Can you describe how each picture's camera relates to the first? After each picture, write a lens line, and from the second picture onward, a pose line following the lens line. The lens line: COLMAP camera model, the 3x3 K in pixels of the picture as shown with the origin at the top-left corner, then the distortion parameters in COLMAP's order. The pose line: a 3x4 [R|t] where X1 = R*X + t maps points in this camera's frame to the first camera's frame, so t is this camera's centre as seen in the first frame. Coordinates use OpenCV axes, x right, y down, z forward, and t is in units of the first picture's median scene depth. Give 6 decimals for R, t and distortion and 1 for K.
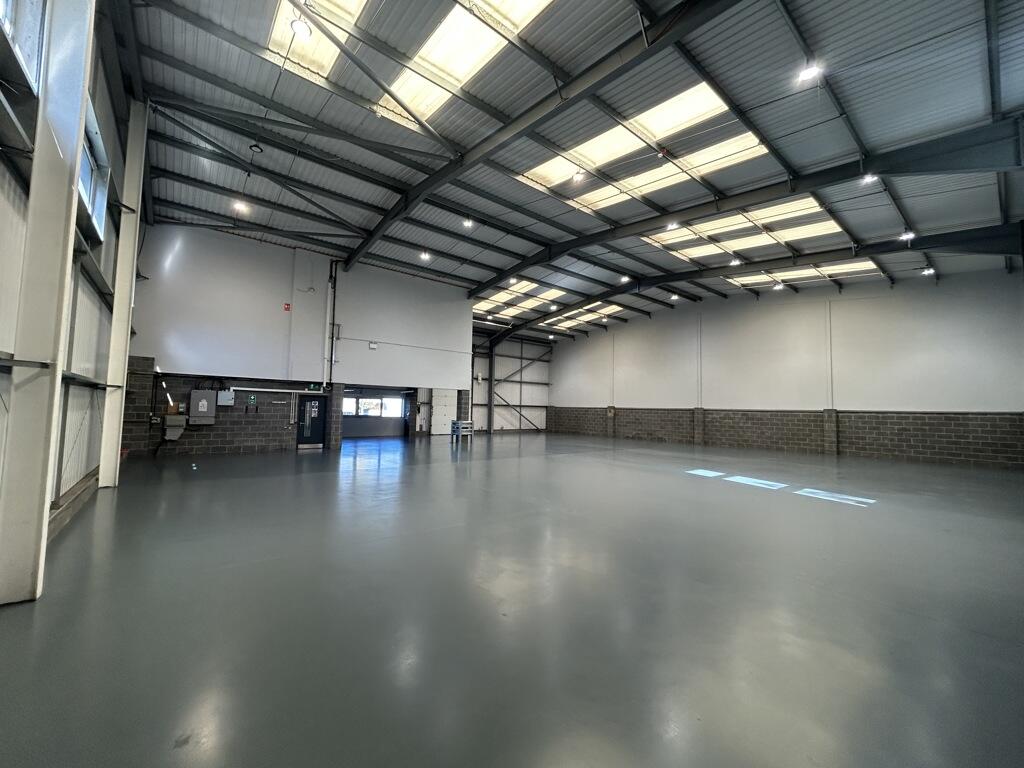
lens RADIAL K [[411.1, 0, 508.9], [0, 411.1, 379.0], [0, 0, 1]] dist [0.000219, -0.000867]
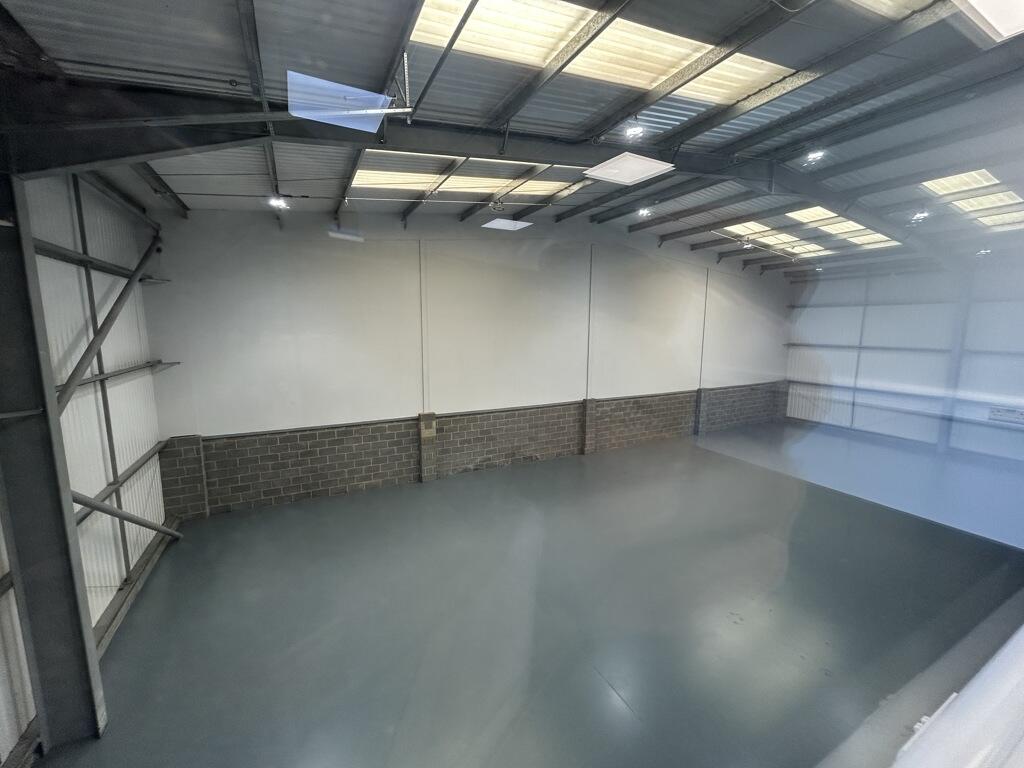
lens RADIAL K [[411.1, 0, 512.5], [0, 411.1, 382.7], [0, 0, 1]] dist [0.000219, -0.000867]
pose [[0.207503, -0.153554, 0.966108, -0.145008], [-0.072827, 0.982438, 0.171791, -0.046060], [-0.975520, -0.106006, 0.192676, 0.814115]]
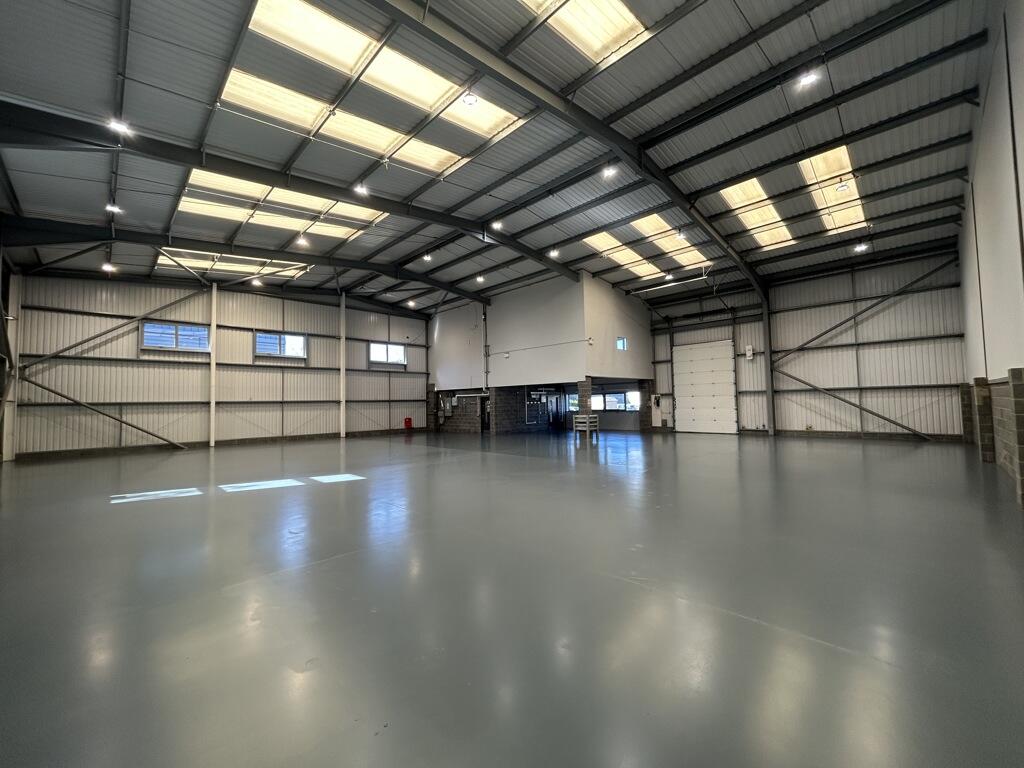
lens RADIAL K [[411.1, 0, 506.6], [0, 411.1, 388.3], [0, 0, 1]] dist [0.000219, -0.000867]
pose [[0.088070, -0.062637, -0.994143, 0.565368], [0.094496, 0.994045, -0.054260, 0.054404], [0.991622, -0.089164, 0.093464, 0.532977]]
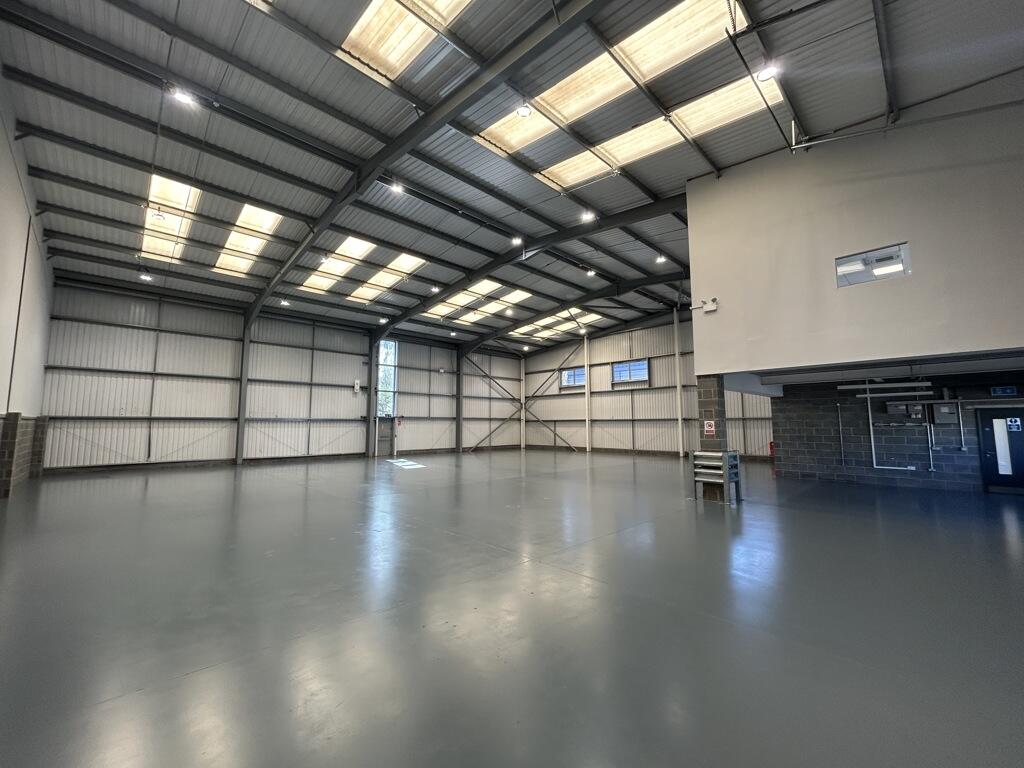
lens RADIAL K [[411.1, 0, 509.0], [0, 411.1, 384.8], [0, 0, 1]] dist [0.000219, -0.000867]
pose [[0.996103, -0.016537, 0.086629, 0.319689], [0.018828, 0.999493, -0.025691, 0.034322], [-0.086161, 0.027222, 0.995909, 0.335982]]
